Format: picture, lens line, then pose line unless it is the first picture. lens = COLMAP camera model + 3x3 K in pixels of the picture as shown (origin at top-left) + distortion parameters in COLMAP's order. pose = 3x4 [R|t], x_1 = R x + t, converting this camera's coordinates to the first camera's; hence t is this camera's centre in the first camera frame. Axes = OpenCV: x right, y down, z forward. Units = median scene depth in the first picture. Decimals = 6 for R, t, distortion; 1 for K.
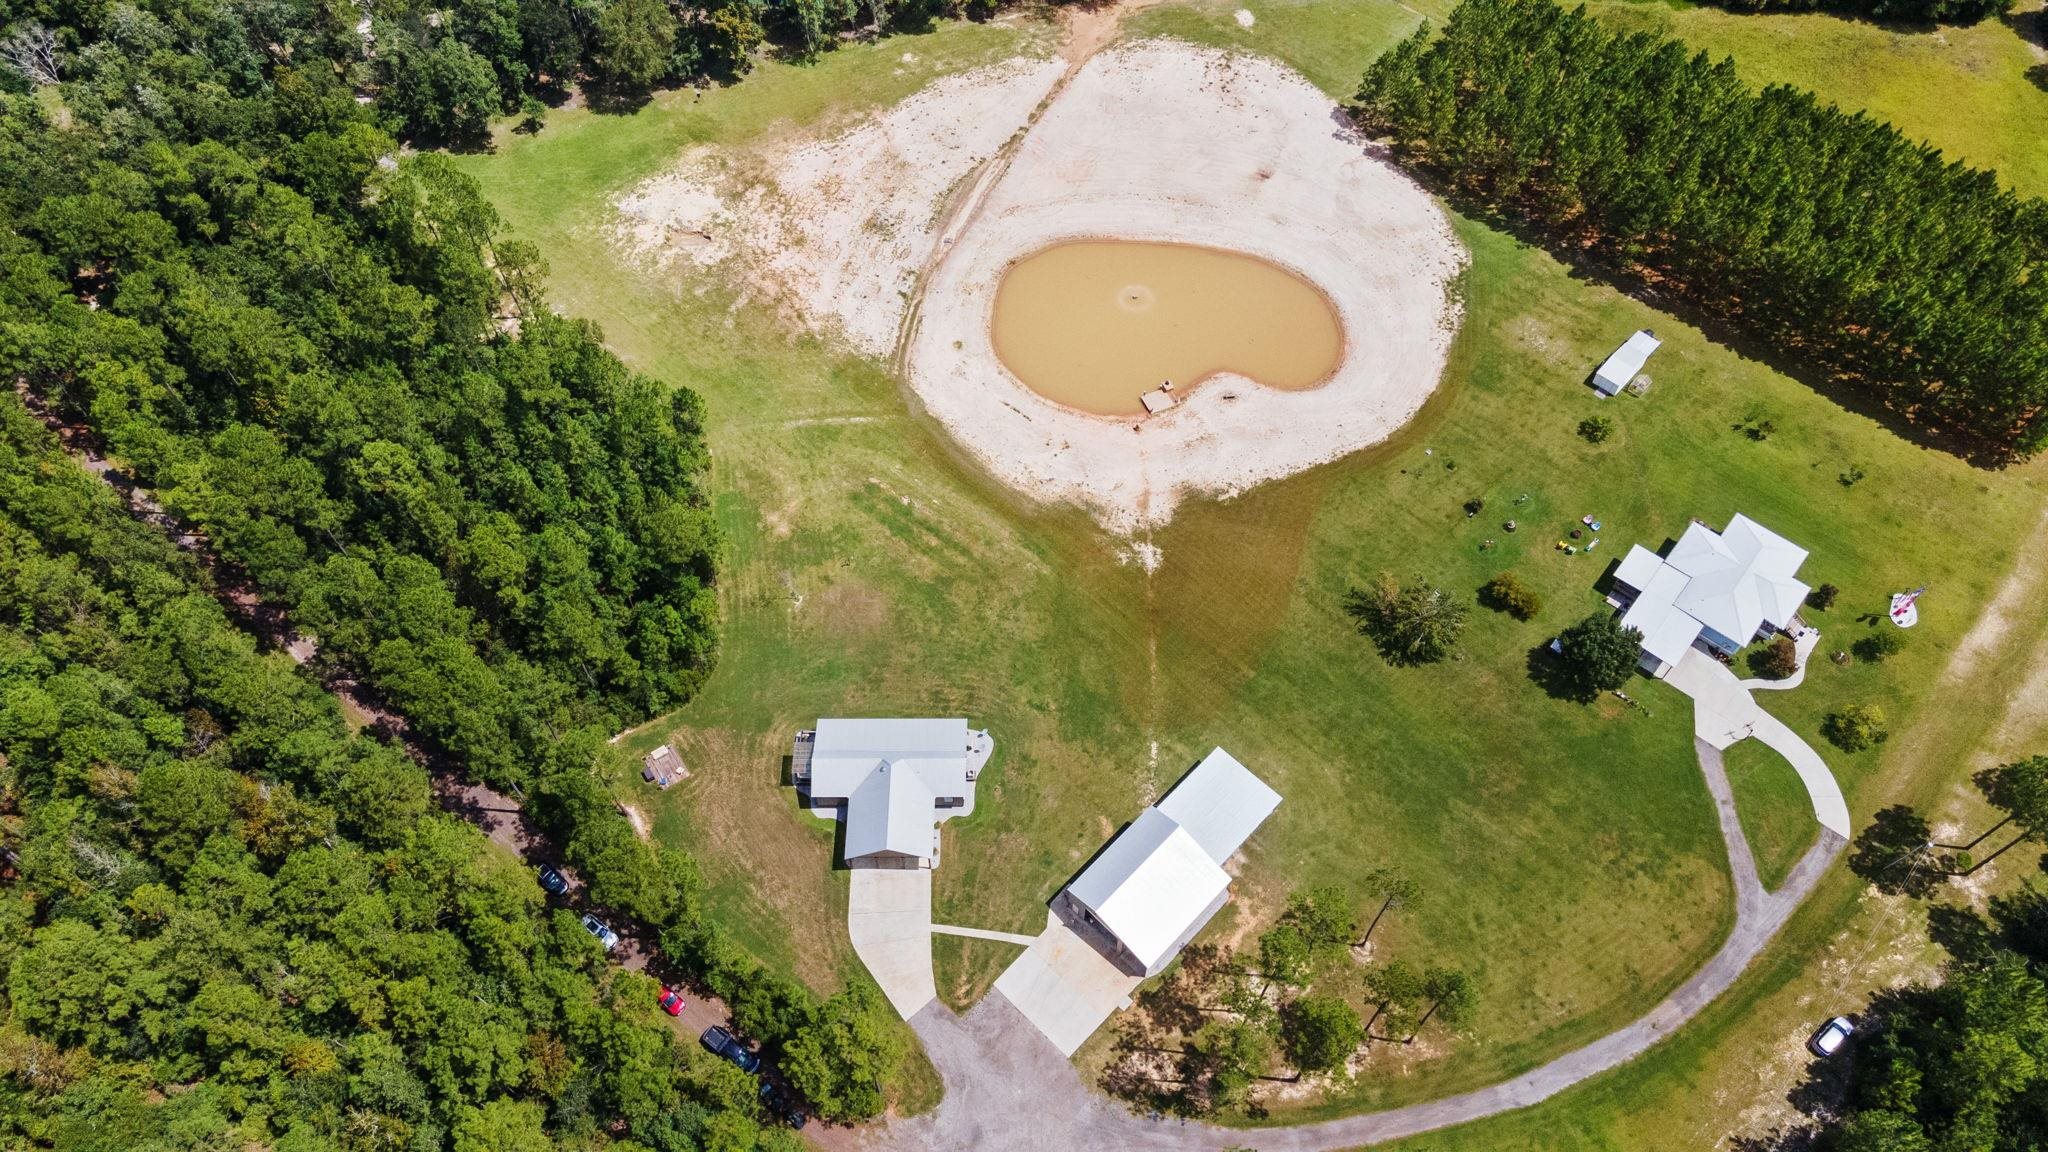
lens RADIAL K [[1489.8, 0, 1027.6], [0, 1489.8, 579.3], [0, 0, 1]] dist [0.006892, 0.044793]
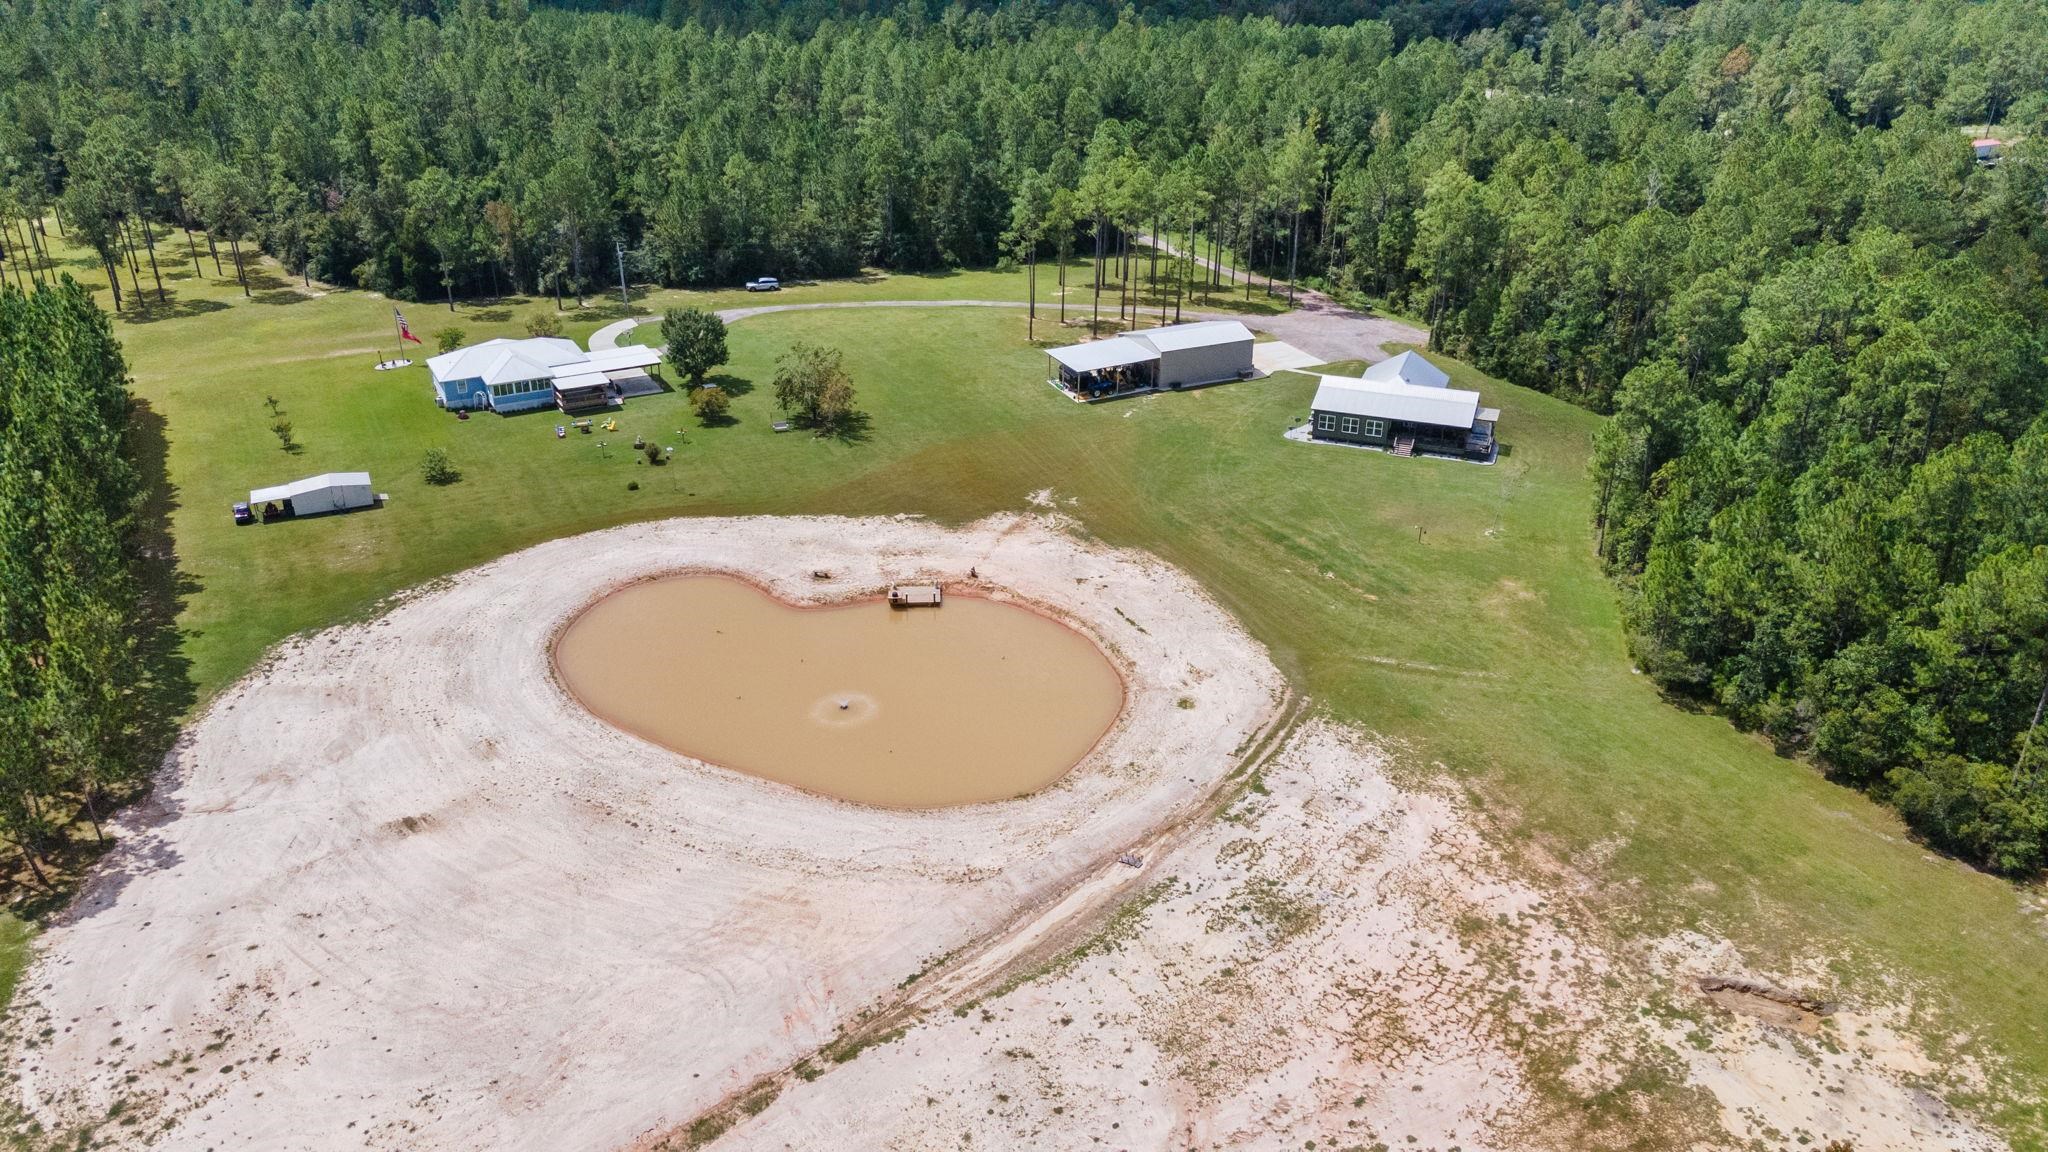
lens RADIAL K [[1489.8, 0, 1017.4], [0, 1489.8, 586.7], [0, 0, 1]] dist [0.006892, 0.044793]
pose [[-0.931221, -0.163309, 0.325818, -0.159678], [0.306260, 0.133973, 0.942473, -0.696729], [-0.197565, 0.977436, -0.074743, 0.991235]]
